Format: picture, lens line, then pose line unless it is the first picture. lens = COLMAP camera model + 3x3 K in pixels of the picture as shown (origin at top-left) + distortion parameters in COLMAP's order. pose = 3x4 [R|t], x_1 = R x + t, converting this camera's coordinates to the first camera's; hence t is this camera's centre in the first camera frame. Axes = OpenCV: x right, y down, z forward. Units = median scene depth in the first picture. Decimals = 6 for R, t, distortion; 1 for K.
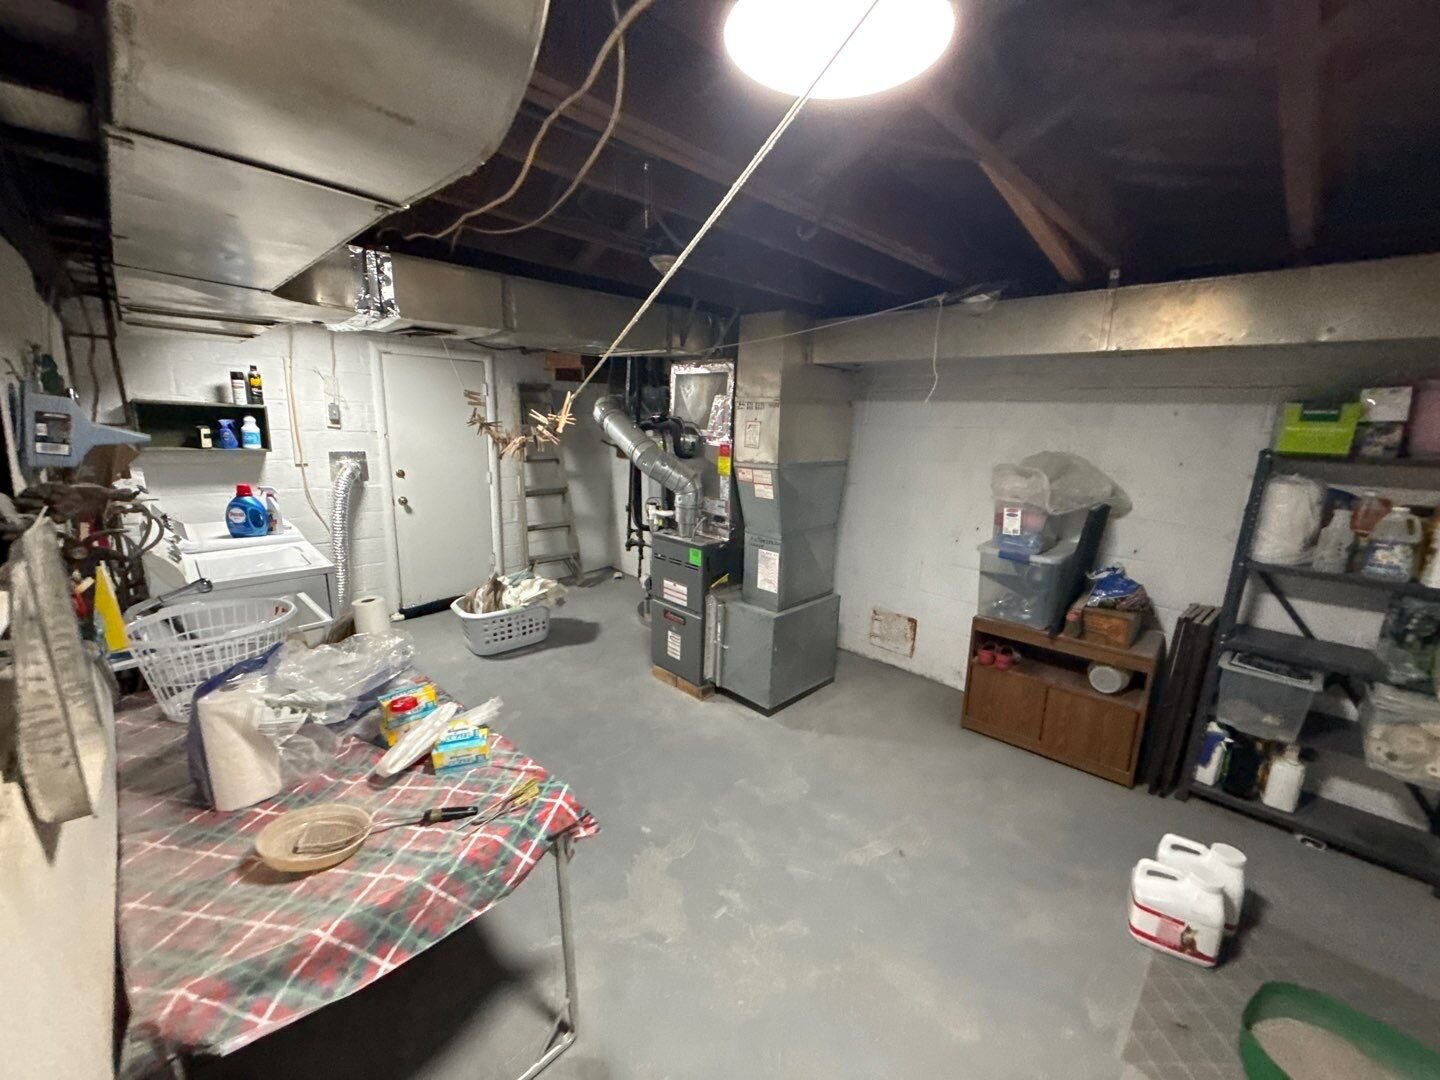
lens RADIAL K [[577.1, 0, 722.7], [0, 577.1, 541.8], [0, 0, 1]] dist [-0.000894, -0.000264]
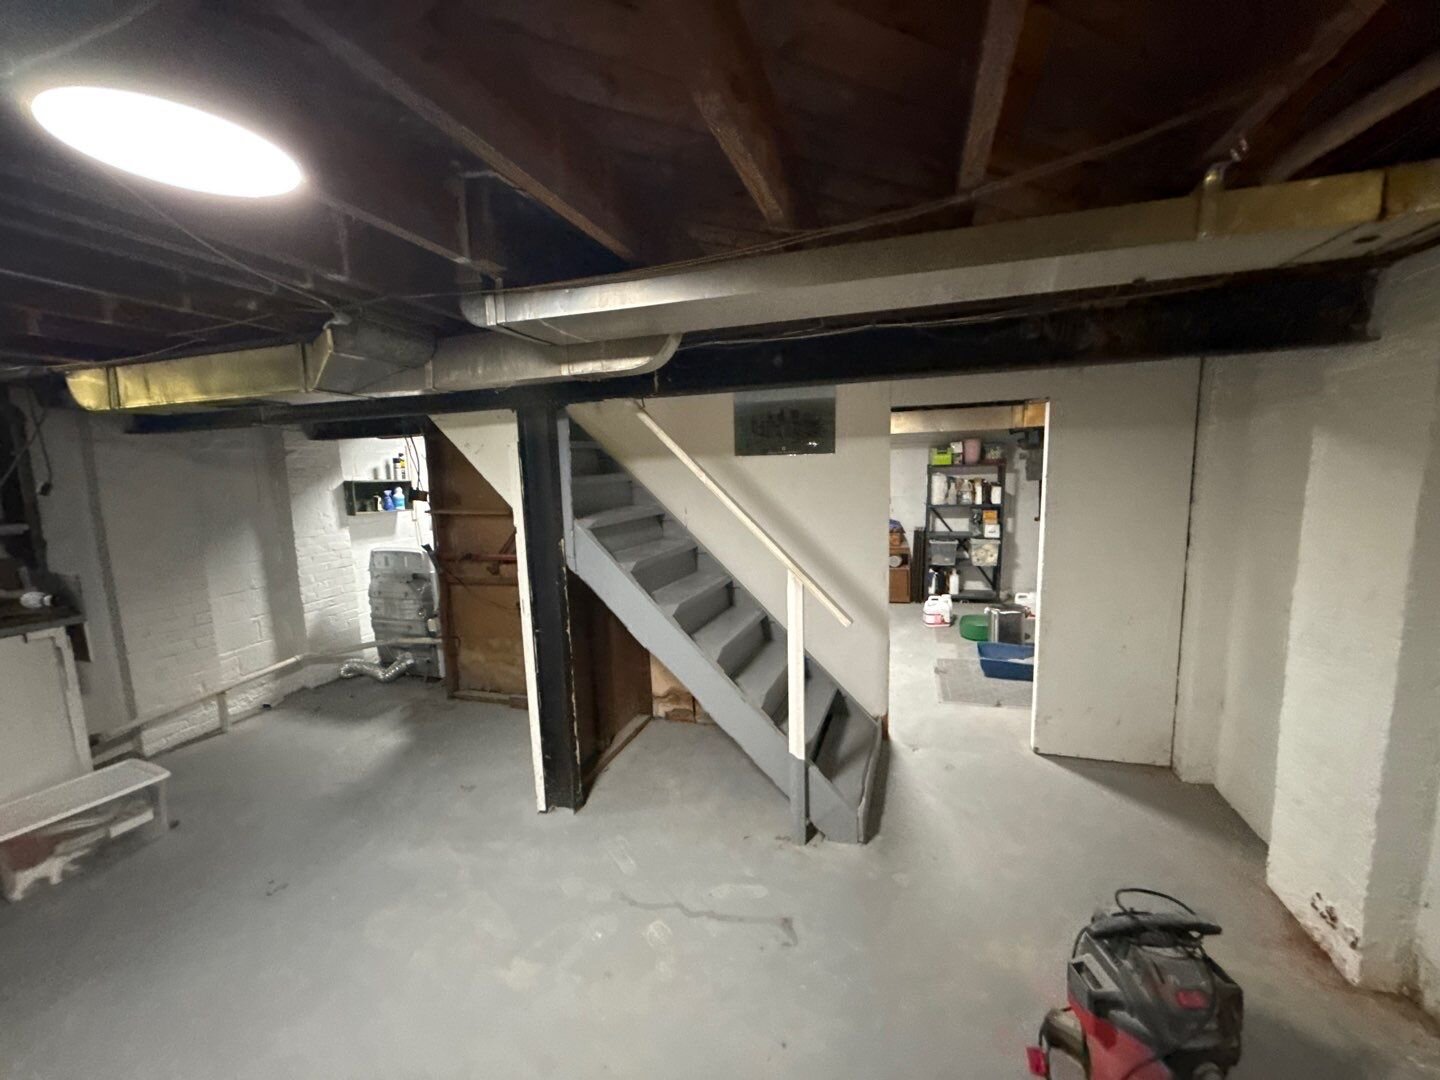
lens RADIAL K [[577.1, 0, 720.0], [0, 577.1, 542.9], [0, 0, 1]] dist [-0.000894, -0.000264]
pose [[0.890728, -0.120701, 0.438218, -1.235963], [0.156155, 0.986678, -0.045637, 0.184583], [-0.426872, 0.109080, 0.897709, -1.042461]]
